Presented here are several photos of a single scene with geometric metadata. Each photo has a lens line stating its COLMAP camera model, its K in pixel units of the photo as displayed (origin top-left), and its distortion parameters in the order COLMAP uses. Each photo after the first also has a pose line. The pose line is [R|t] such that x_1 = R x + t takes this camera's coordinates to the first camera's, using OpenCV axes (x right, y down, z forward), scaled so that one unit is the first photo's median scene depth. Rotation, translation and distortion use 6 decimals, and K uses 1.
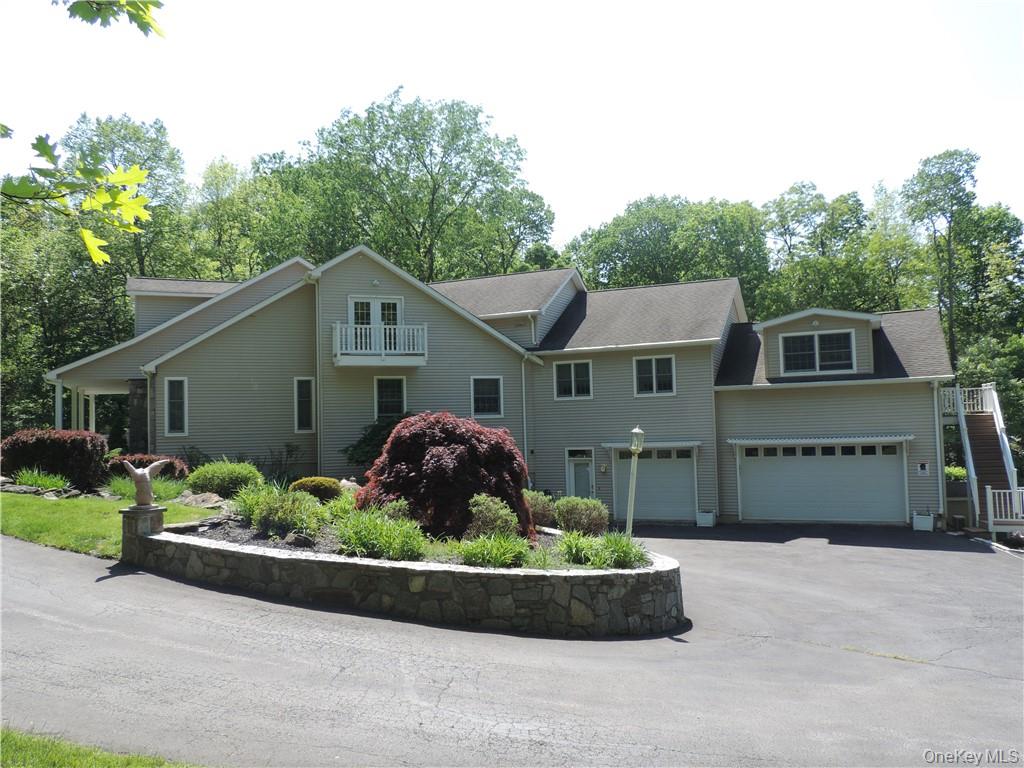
lens RADIAL K [[819.4, 0, 512.0], [0, 819.4, 384.0], [0, 0, 1]] dist [-0.029916, 0.040984]
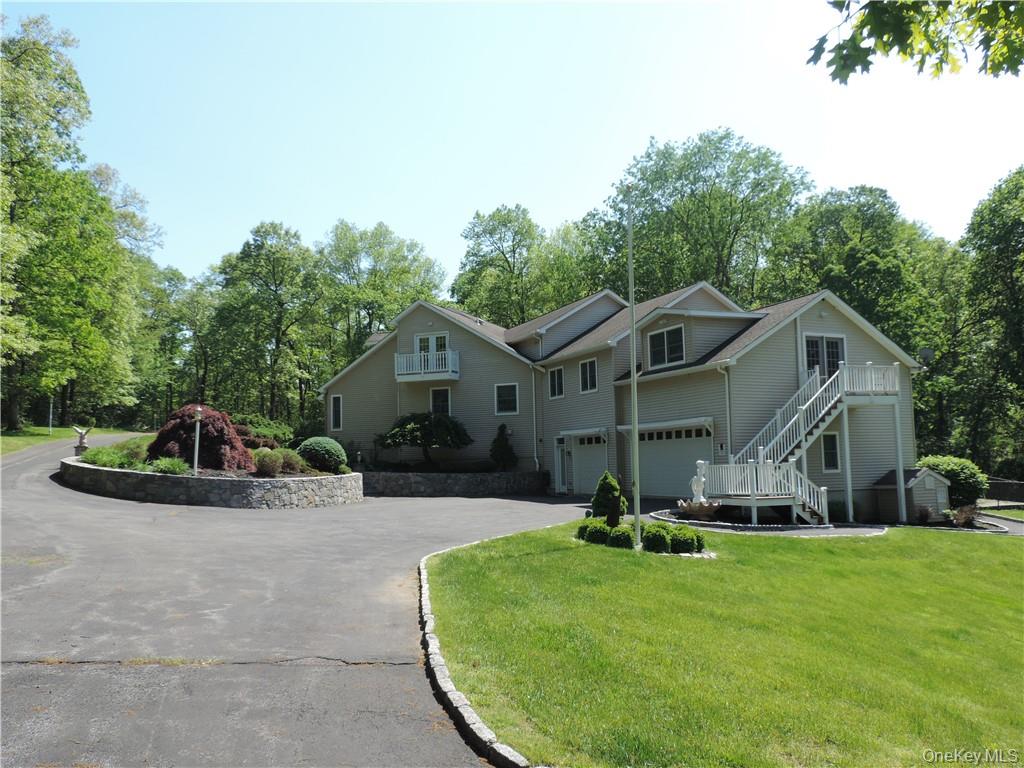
lens RADIAL K [[819.4, 0, 512.0], [0, 819.4, 384.0], [0, 0, 1]] dist [-0.029916, 0.040984]
pose [[0.736347, -0.053893, -0.674454, 0.959342], [0.037509, 0.998541, -0.038837, 0.047252], [0.675564, 0.003300, 0.737294, 0.025226]]
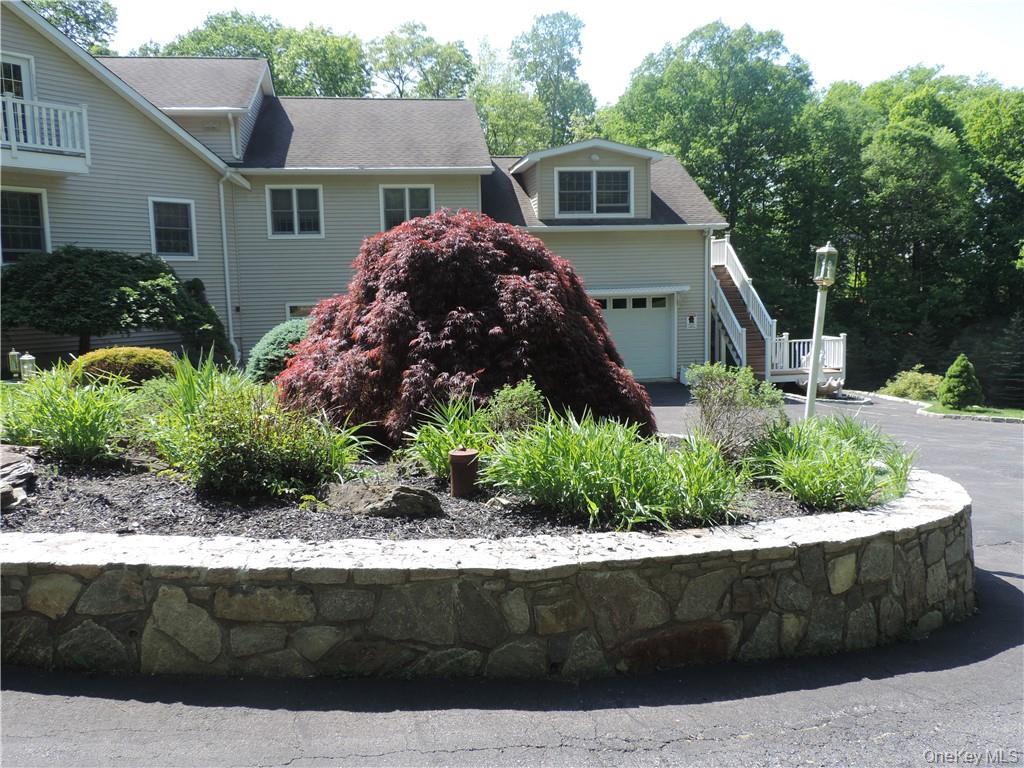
lens RADIAL K [[819.4, 0, 512.0], [0, 819.4, 384.0], [0, 0, 1]] dist [-0.029916, 0.040984]
pose [[0.841572, -0.057614, 0.537064, -0.182529], [-0.030571, 0.987621, 0.153853, 0.032284], [-0.539279, -0.145897, 0.829392, 0.283473]]
